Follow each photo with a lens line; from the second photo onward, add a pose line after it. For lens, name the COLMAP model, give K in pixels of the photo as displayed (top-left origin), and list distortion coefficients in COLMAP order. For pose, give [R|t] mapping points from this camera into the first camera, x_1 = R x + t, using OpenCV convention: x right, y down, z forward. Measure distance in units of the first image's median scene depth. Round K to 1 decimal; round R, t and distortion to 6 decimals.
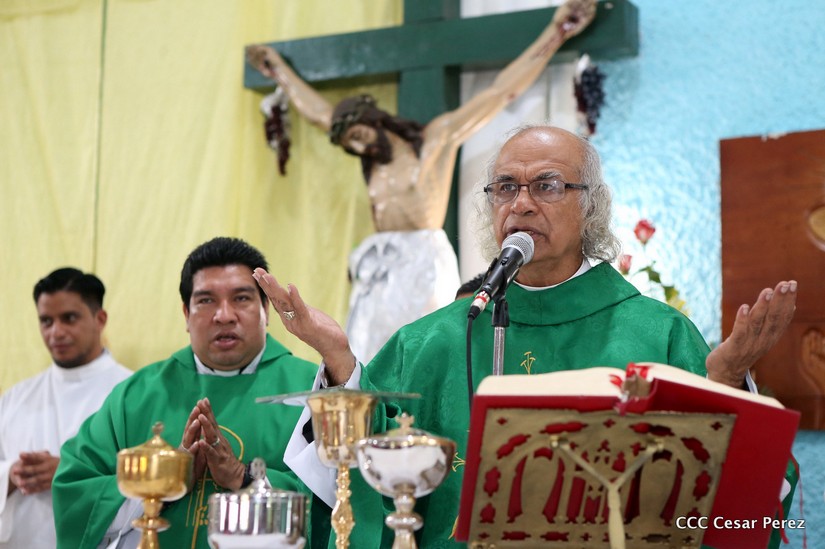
lens RADIAL K [[1524.6, 0, 412.5], [0, 1524.6, 274.5], [0, 0, 1]] dist [0.066109, 0.243421]
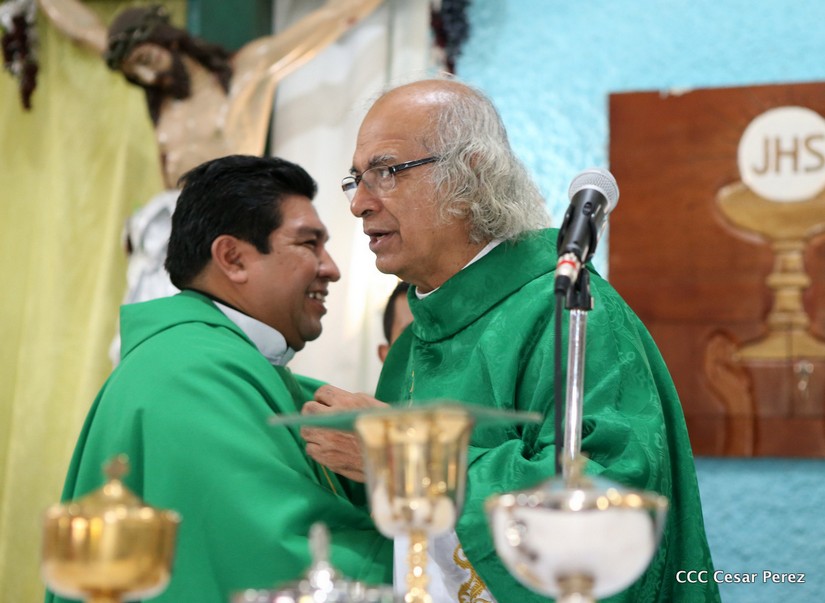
lens RADIAL K [[1711.7, 0, 446.0], [0, 1711.7, 300.8], [0, 0, 1]] dist [0.116022, 0.137549]
pose [[0.975218, 0.029984, 0.219206, -0.073720], [-0.033795, 0.999336, 0.013654, 0.010602], [-0.218651, -0.020724, 0.975583, 0.142194]]
